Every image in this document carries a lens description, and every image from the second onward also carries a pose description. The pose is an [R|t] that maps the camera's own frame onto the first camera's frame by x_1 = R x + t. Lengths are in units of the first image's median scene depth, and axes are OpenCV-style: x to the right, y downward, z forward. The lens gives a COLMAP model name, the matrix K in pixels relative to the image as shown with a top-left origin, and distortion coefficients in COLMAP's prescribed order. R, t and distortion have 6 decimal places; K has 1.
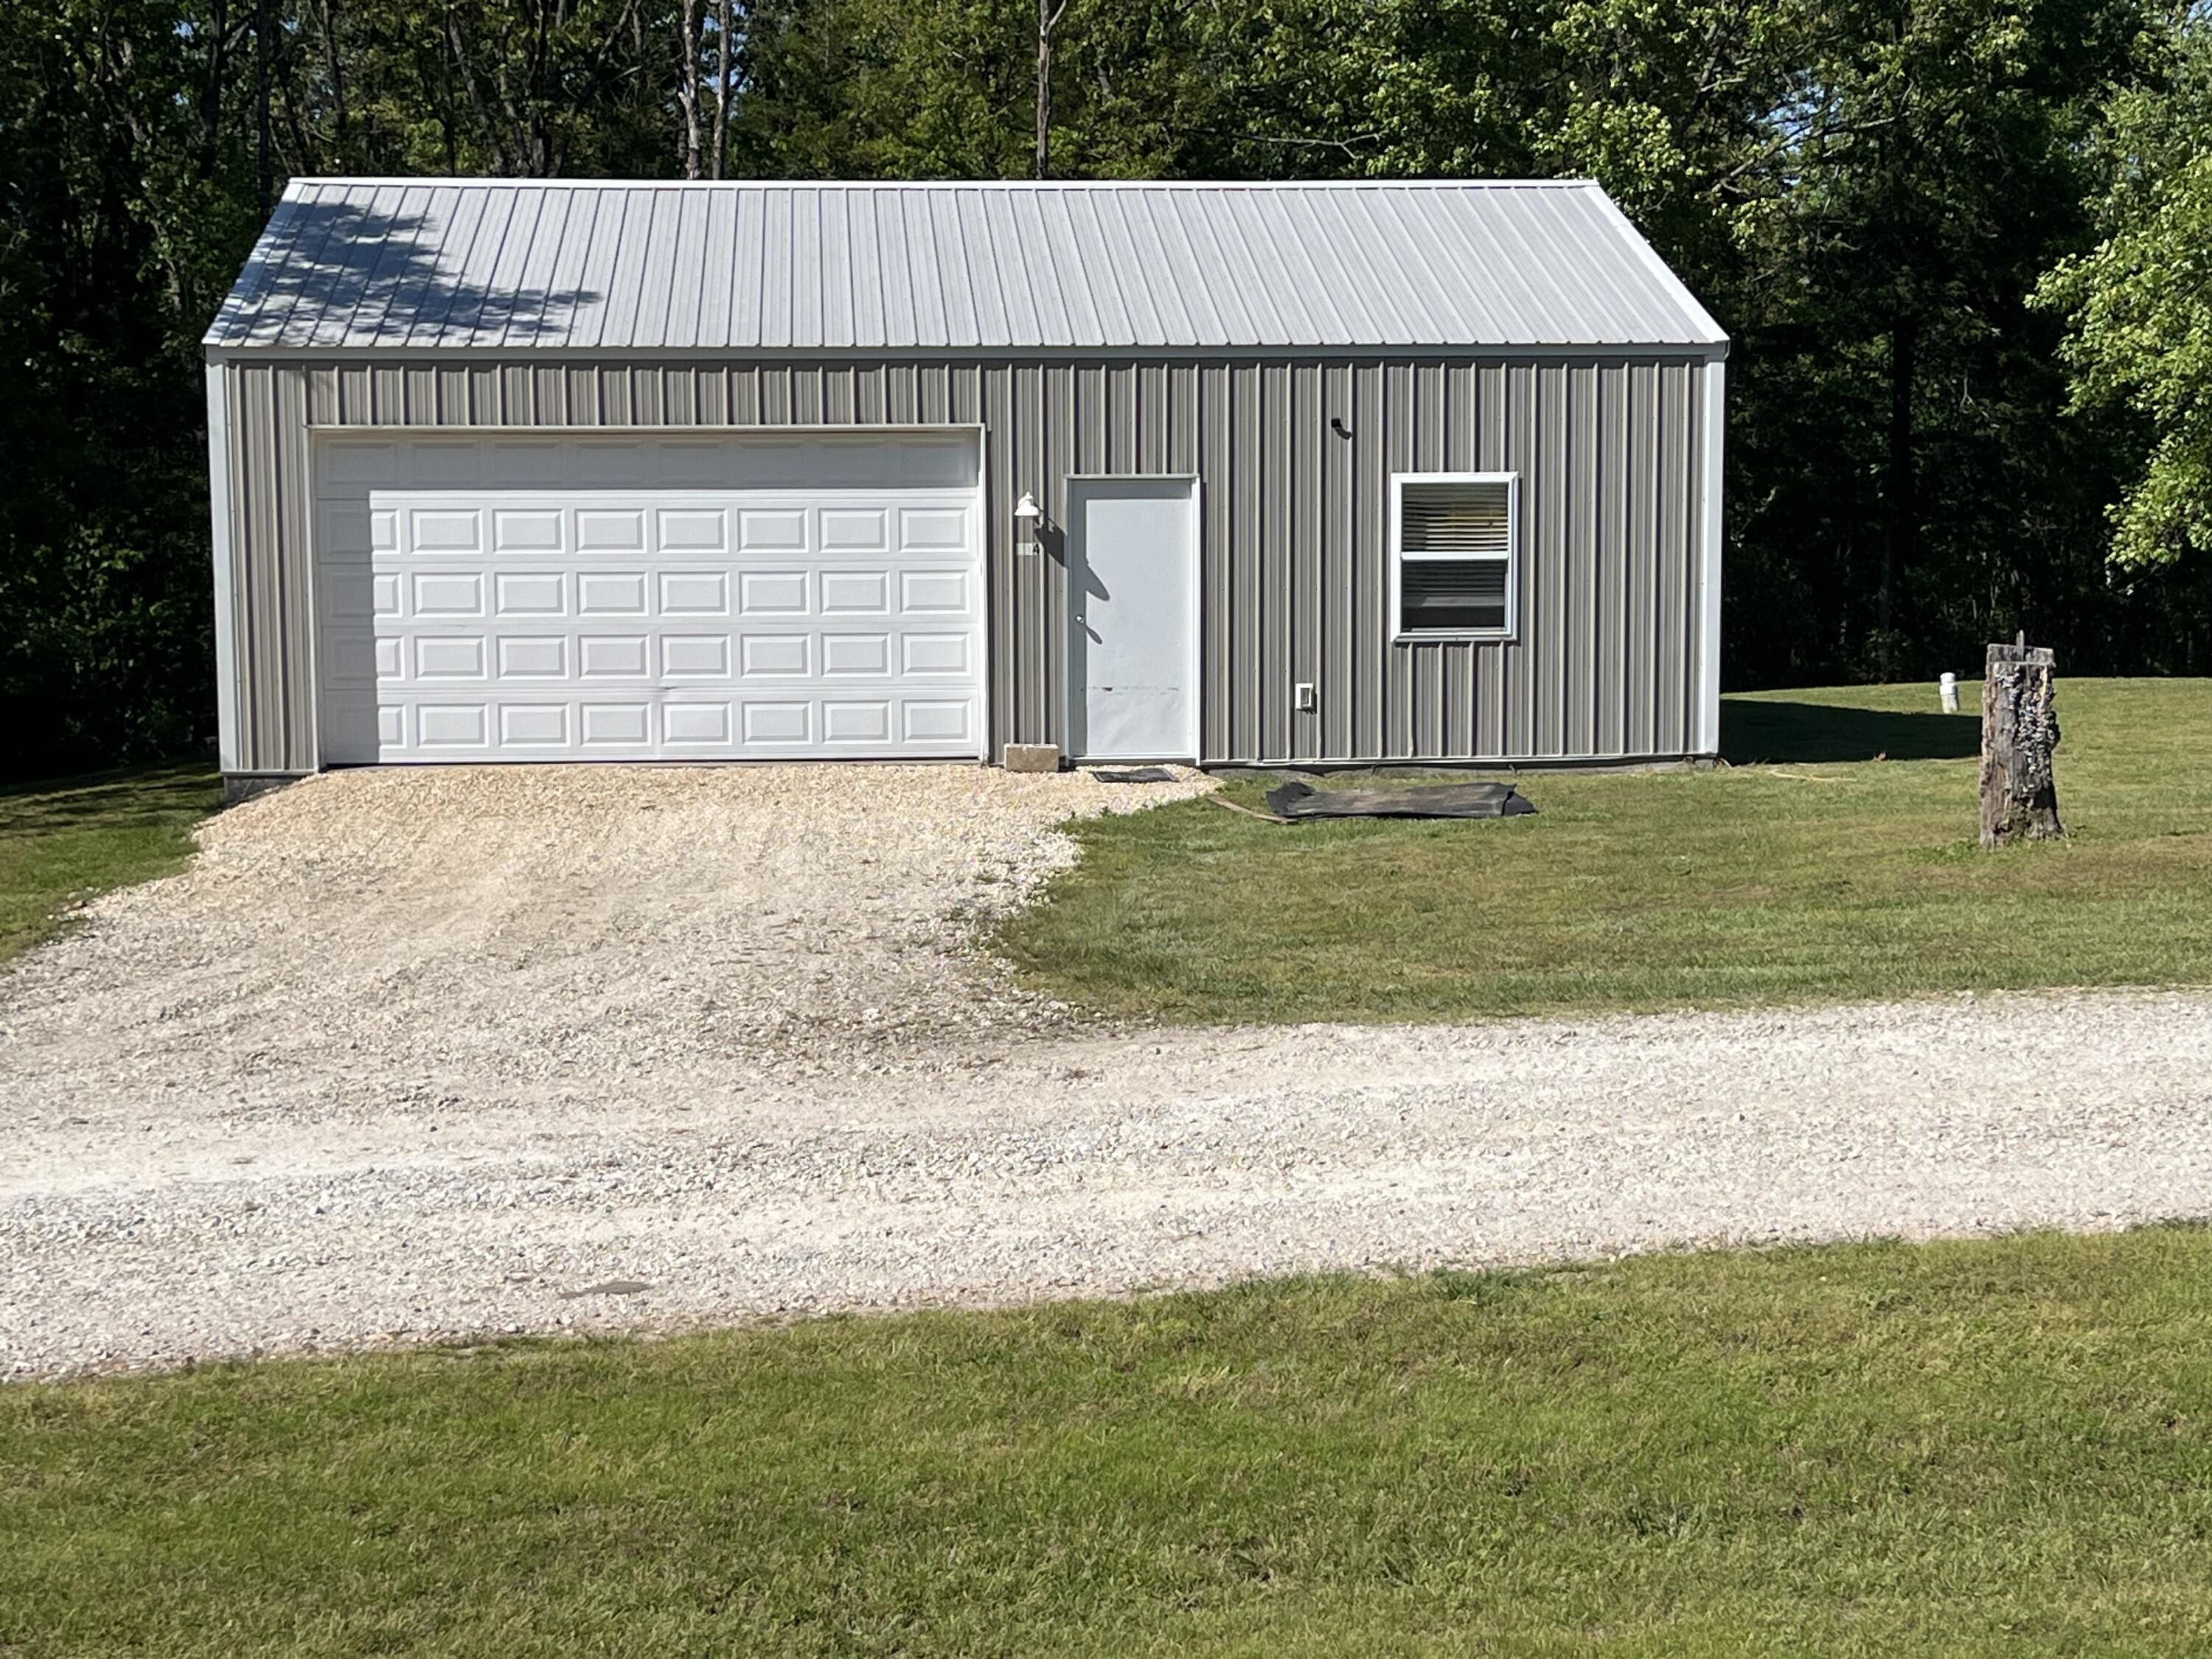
lens RADIAL K [[3826.3, 0, 1110.6], [0, 3826.3, 828.2], [0, 0, 1]] dist [0.154018, 0.000000]
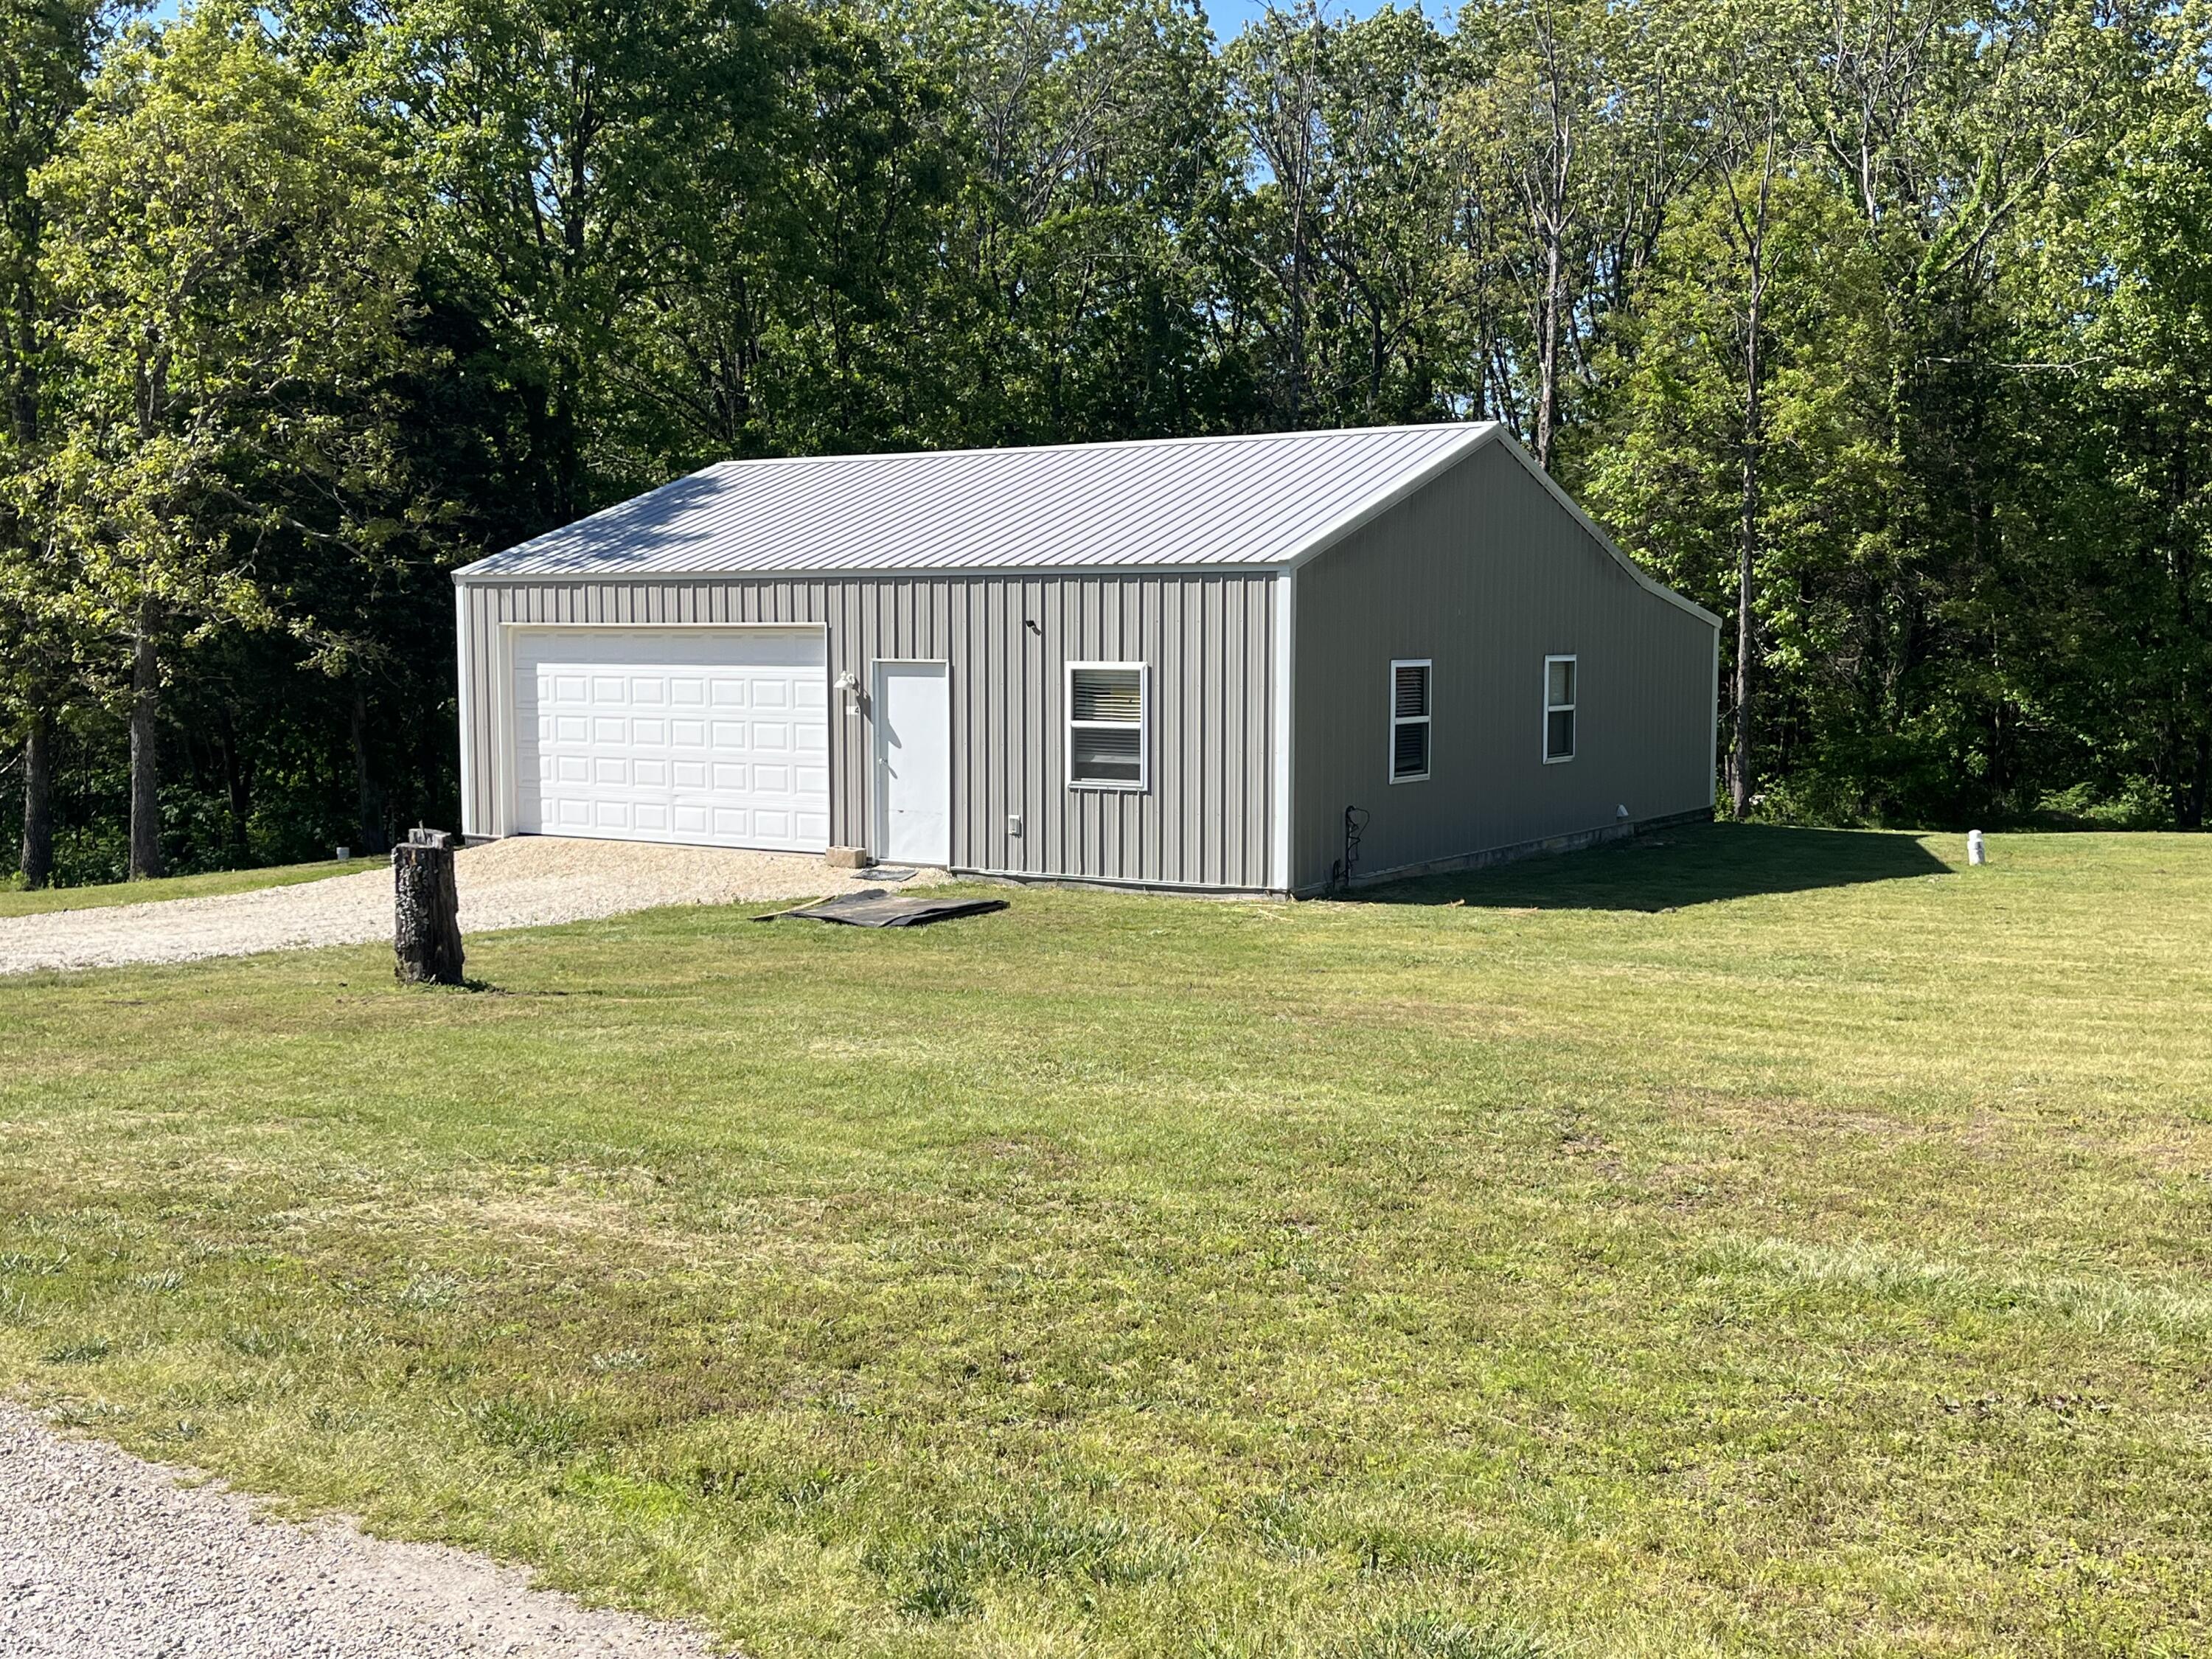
lens RADIAL K [[2332.8, 0, 1104.4], [0, 2332.8, 825.1], [0, 0, 1]] dist [0.056191, 0.000000]
pose [[0.800624, 0.056528, -0.596494, 0.569656], [-0.062891, 0.997969, 0.010162, -0.044890], [0.595857, 0.029378, 0.802553, 0.360188]]
